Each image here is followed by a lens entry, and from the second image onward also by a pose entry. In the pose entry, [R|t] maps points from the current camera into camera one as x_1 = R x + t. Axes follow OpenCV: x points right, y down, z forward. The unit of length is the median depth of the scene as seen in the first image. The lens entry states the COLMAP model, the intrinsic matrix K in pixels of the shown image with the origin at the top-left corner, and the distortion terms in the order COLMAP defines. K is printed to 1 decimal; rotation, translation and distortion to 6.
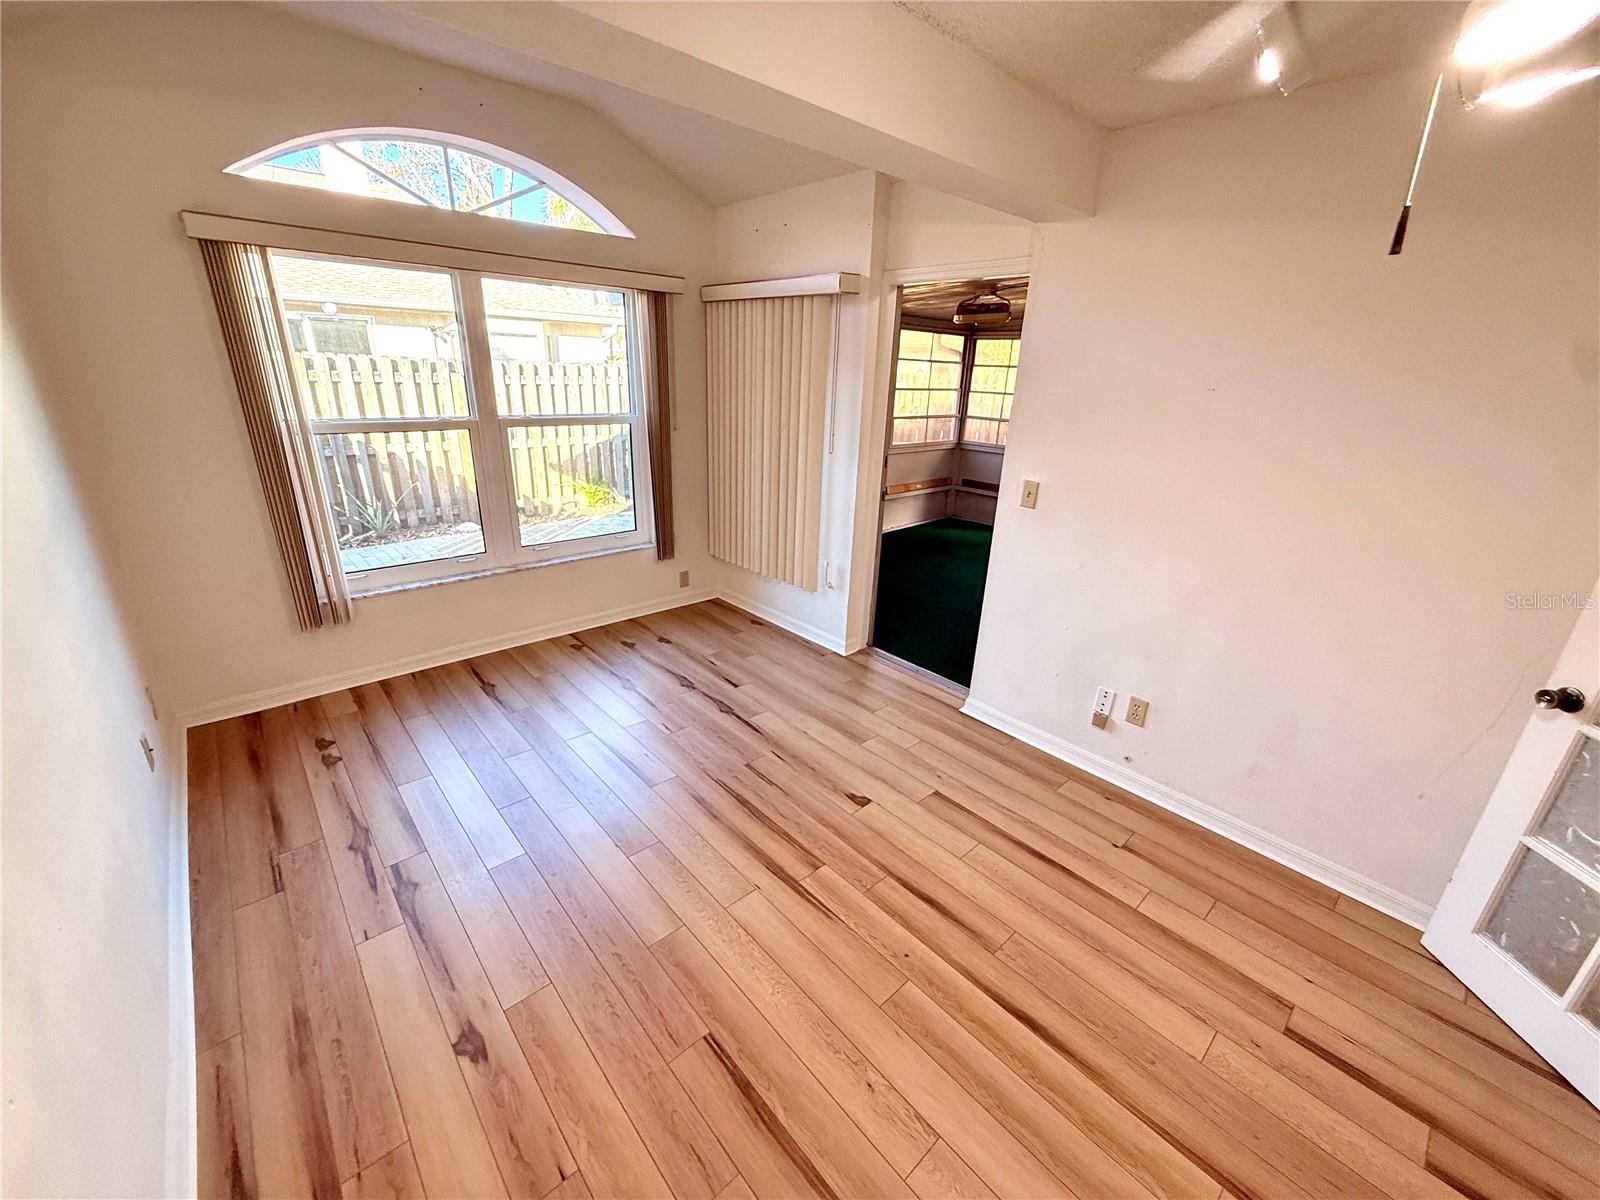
lens RADIAL K [[636.9, 0, 800.1], [0, 636.9, 597.4], [0, 0, 1]] dist [-0.000007, 0.000156]
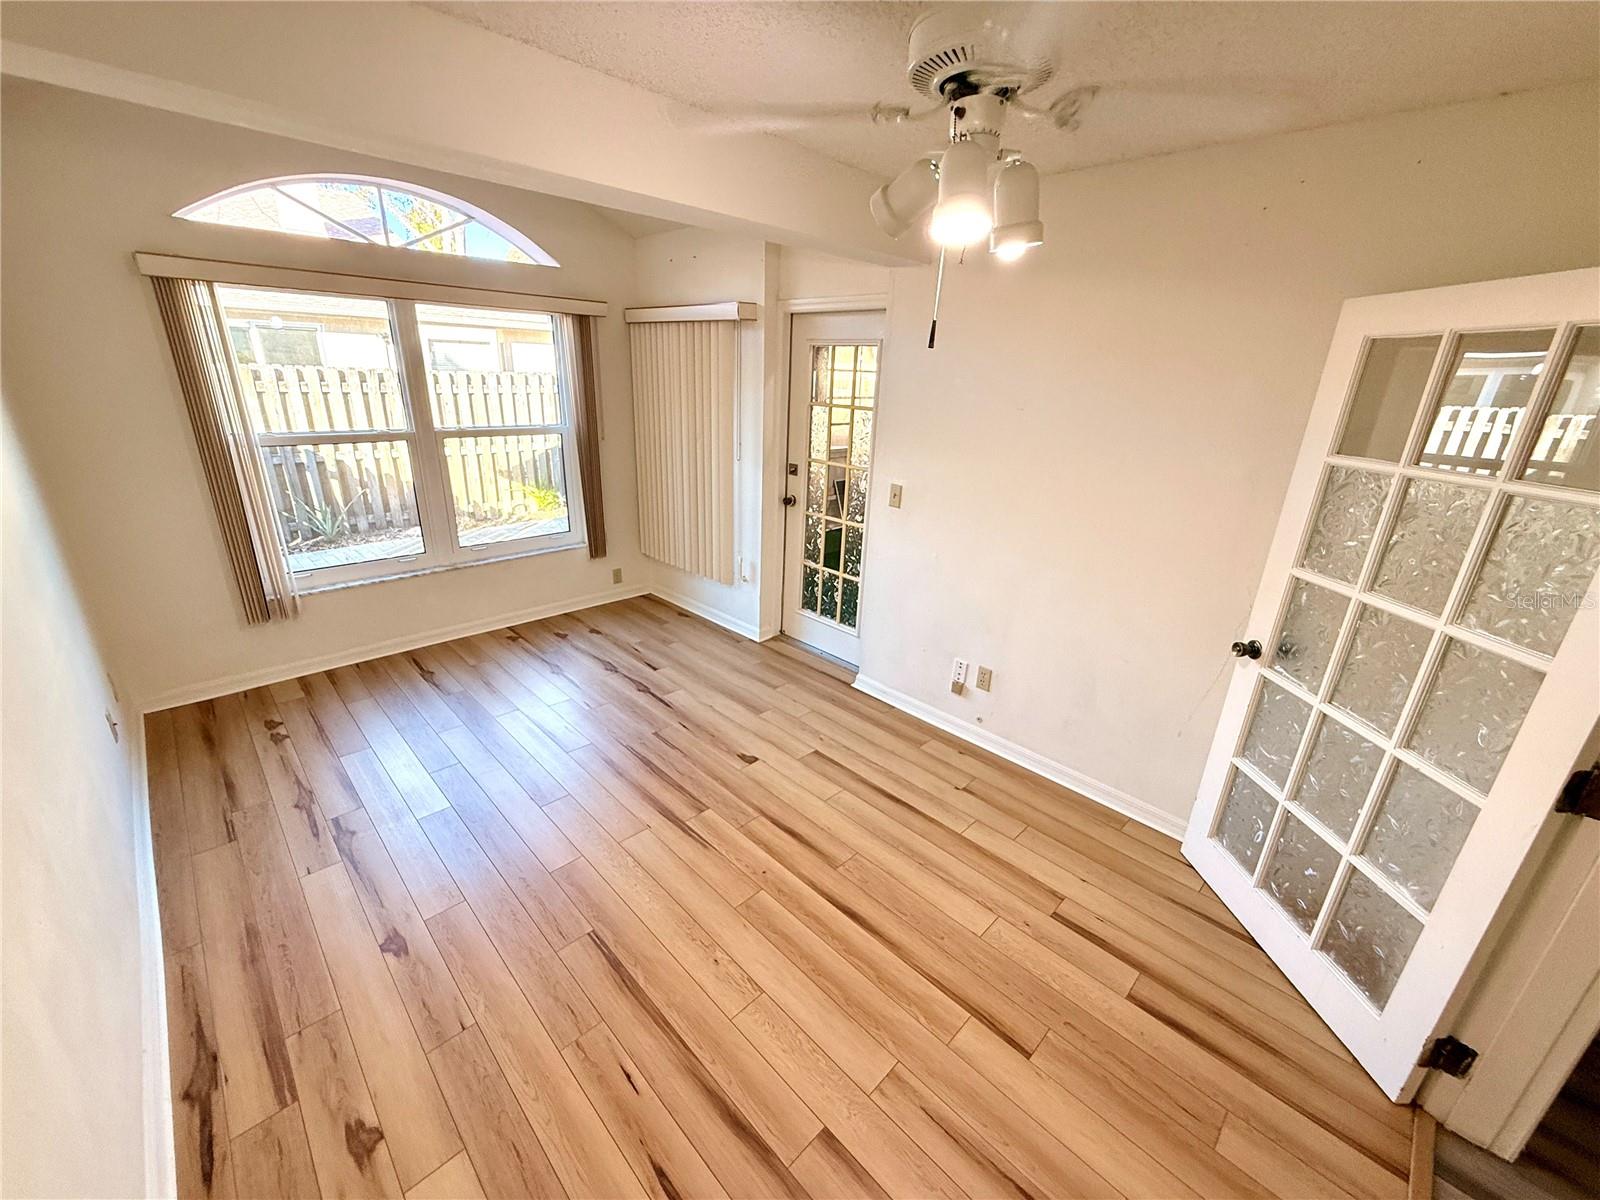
lens RADIAL K [[636.9, 0, 799.9], [0, 636.9, 598.4], [0, 0, 1]] dist [-0.000007, 0.000156]
pose [[0.998884, -0.015320, 0.044677, 0.136678], [0.015443, 0.999878, -0.002412, 0.028016], [-0.044634, 0.003099, 0.998999, -0.166638]]
